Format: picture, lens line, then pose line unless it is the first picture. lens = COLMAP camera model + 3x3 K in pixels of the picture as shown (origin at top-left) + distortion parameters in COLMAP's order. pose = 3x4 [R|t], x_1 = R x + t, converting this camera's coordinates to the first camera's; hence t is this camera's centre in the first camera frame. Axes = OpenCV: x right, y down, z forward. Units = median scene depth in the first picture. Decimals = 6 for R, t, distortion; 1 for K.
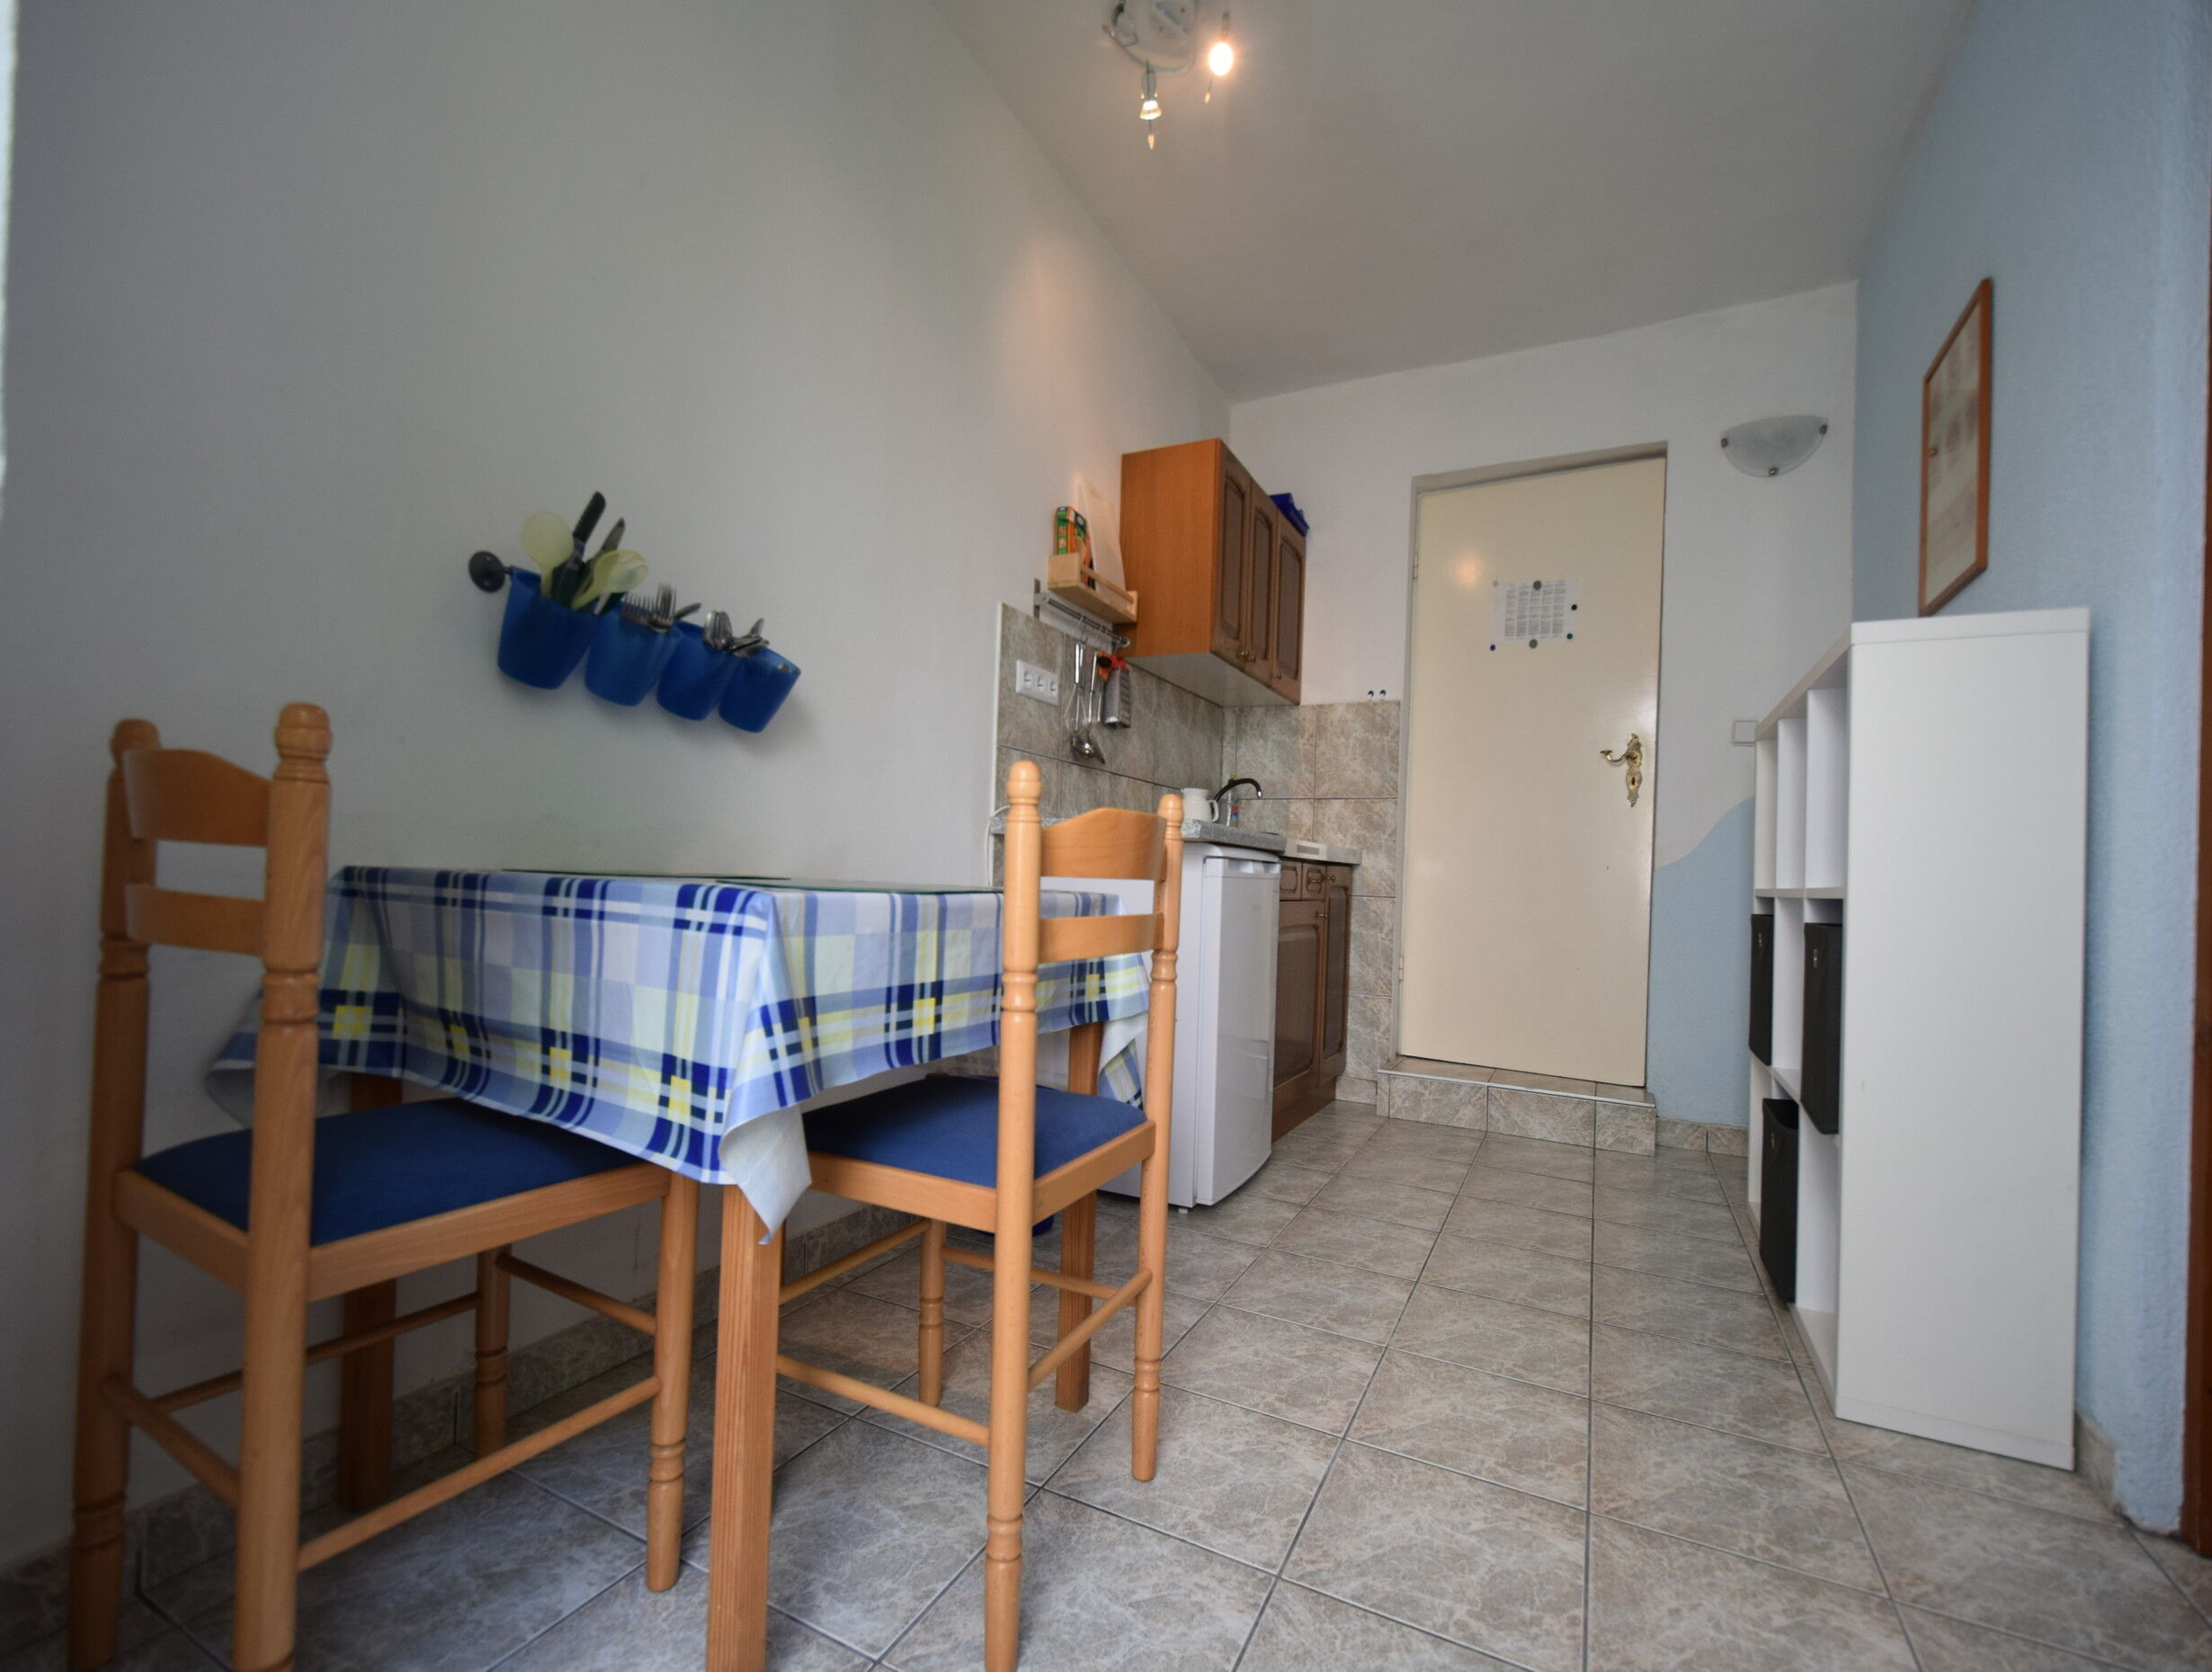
lens RADIAL K [[953.9, 0, 1112.5], [0, 953.9, 858.8], [0, 0, 1]] dist [0.002375, -0.003866]
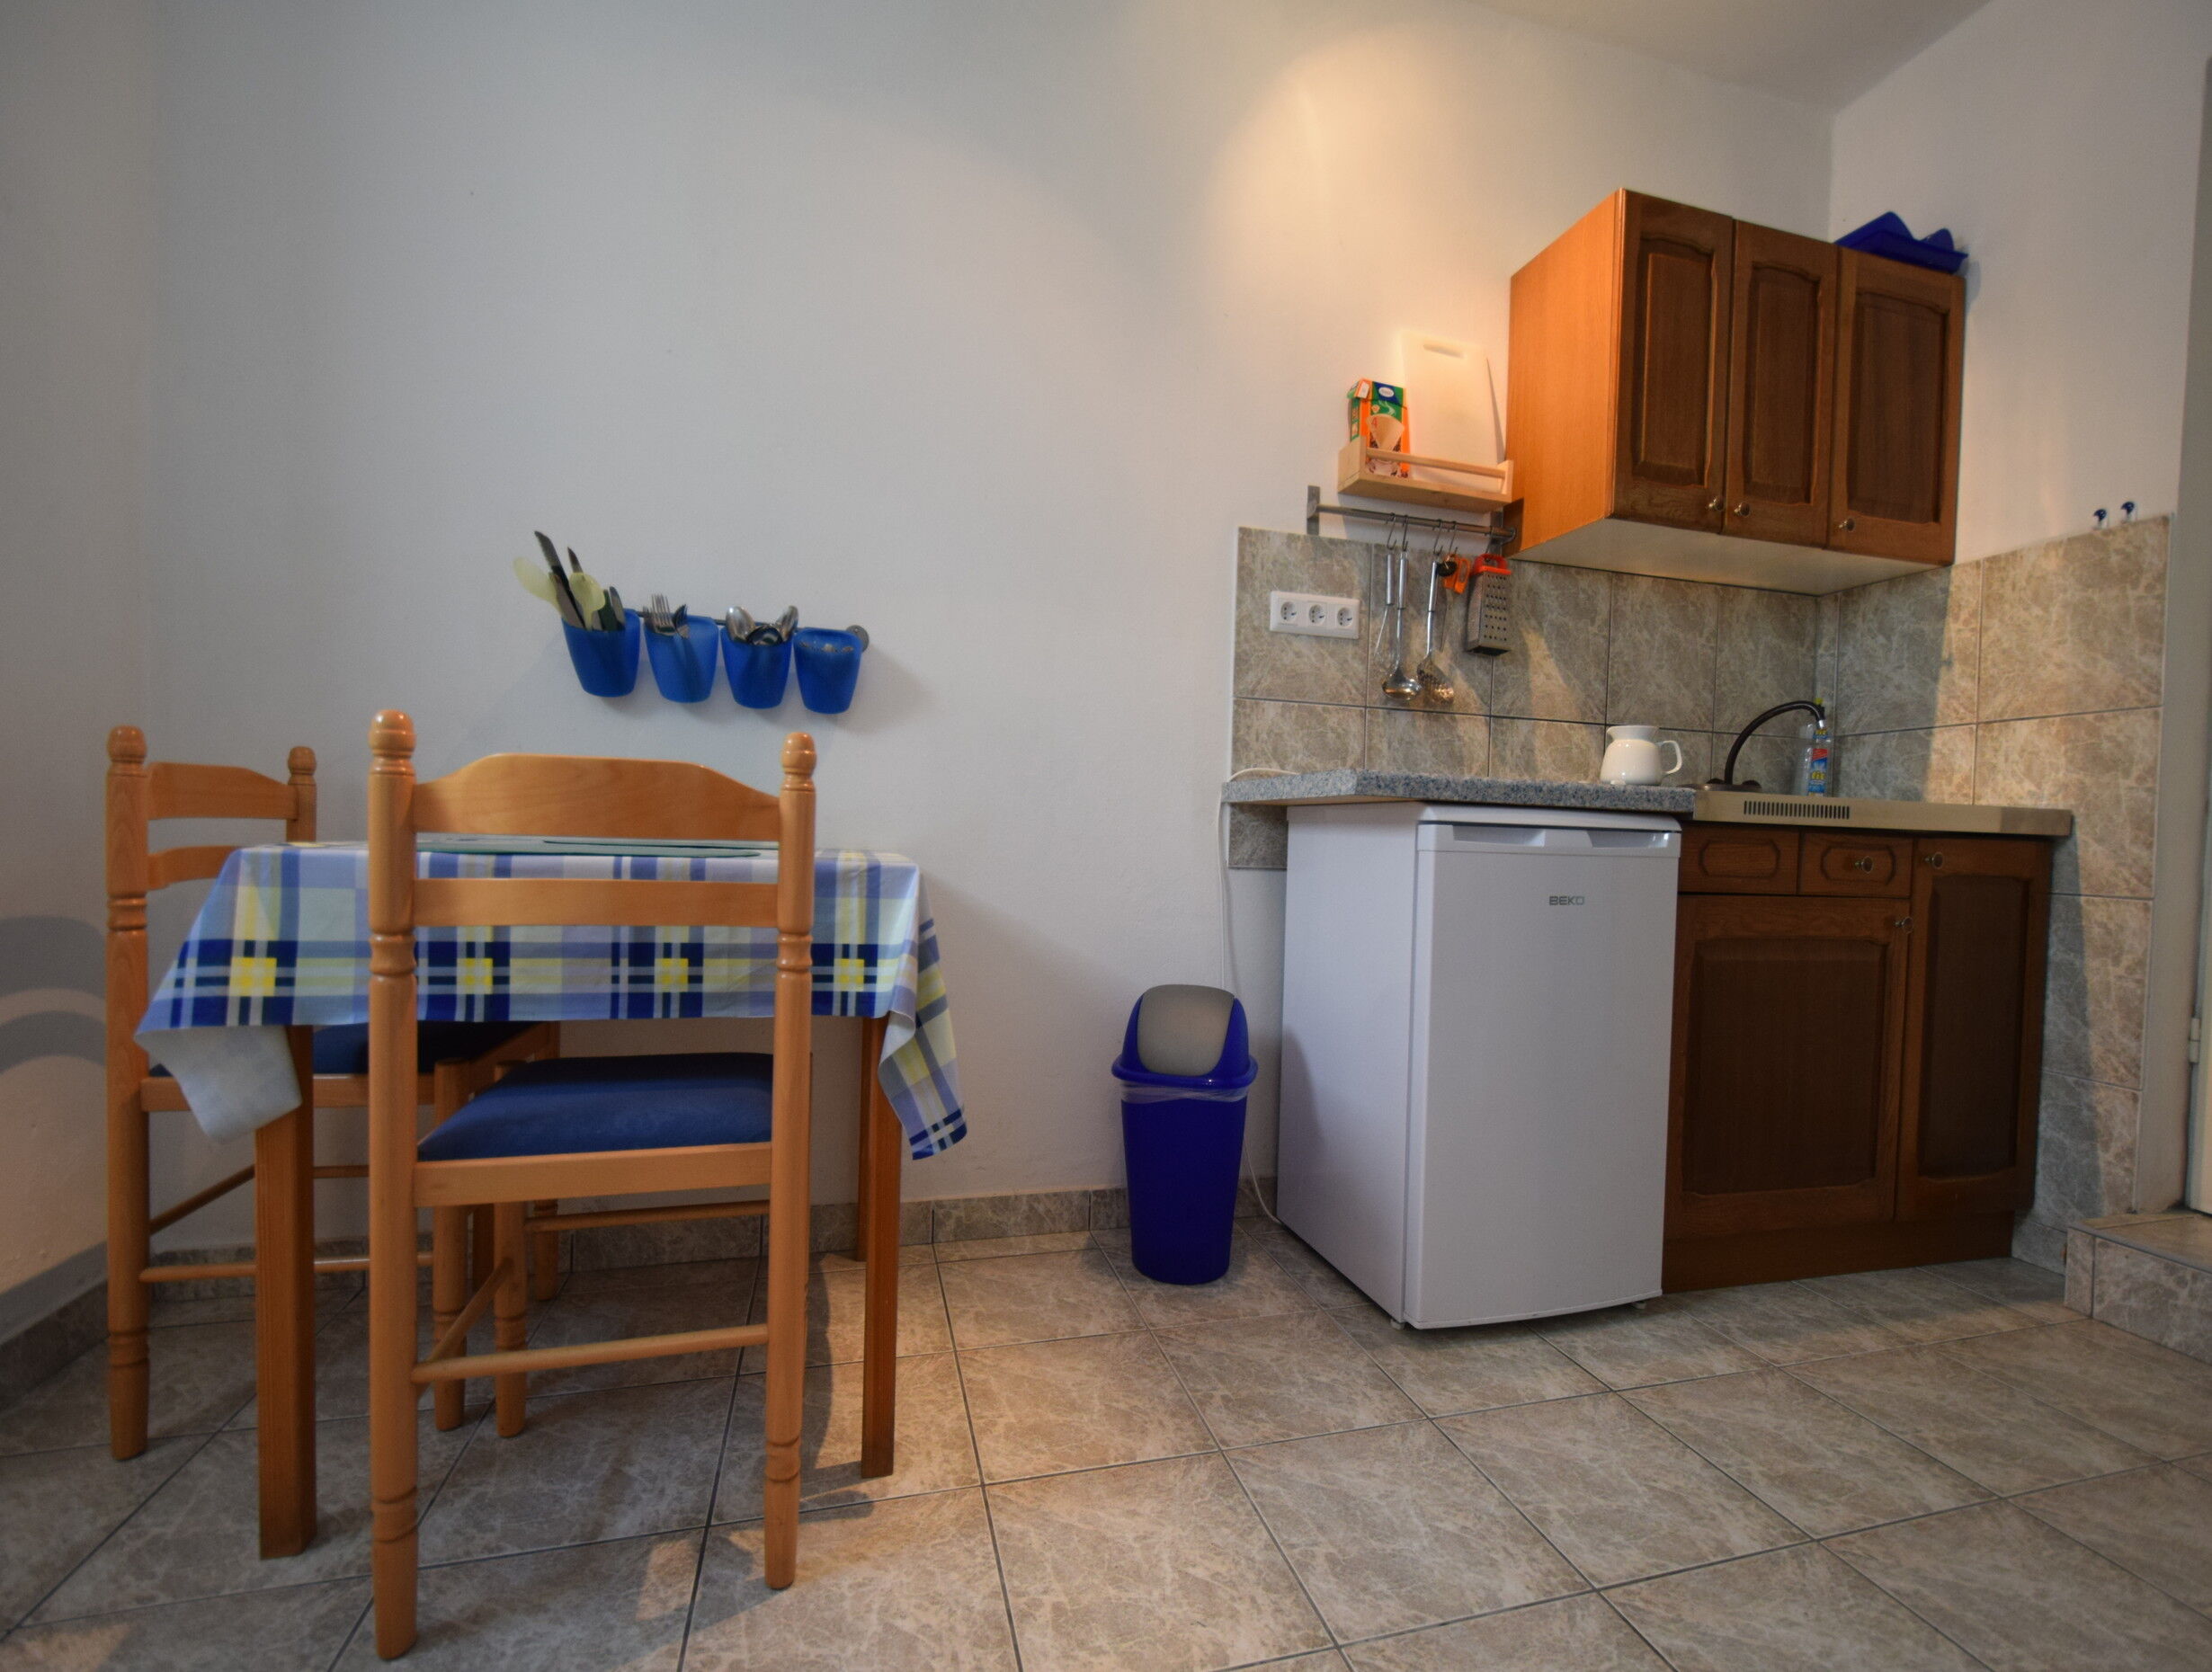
lens RADIAL K [[953.9, 0, 1112.5], [0, 953.9, 858.8], [0, 0, 1]] dist [0.002375, -0.003866]
pose [[0.676896, -0.000610, -0.736078, 0.377596], [0.006817, 0.999962, 0.005441, 0.015626], [0.736047, -0.008701, 0.676875, 0.307959]]
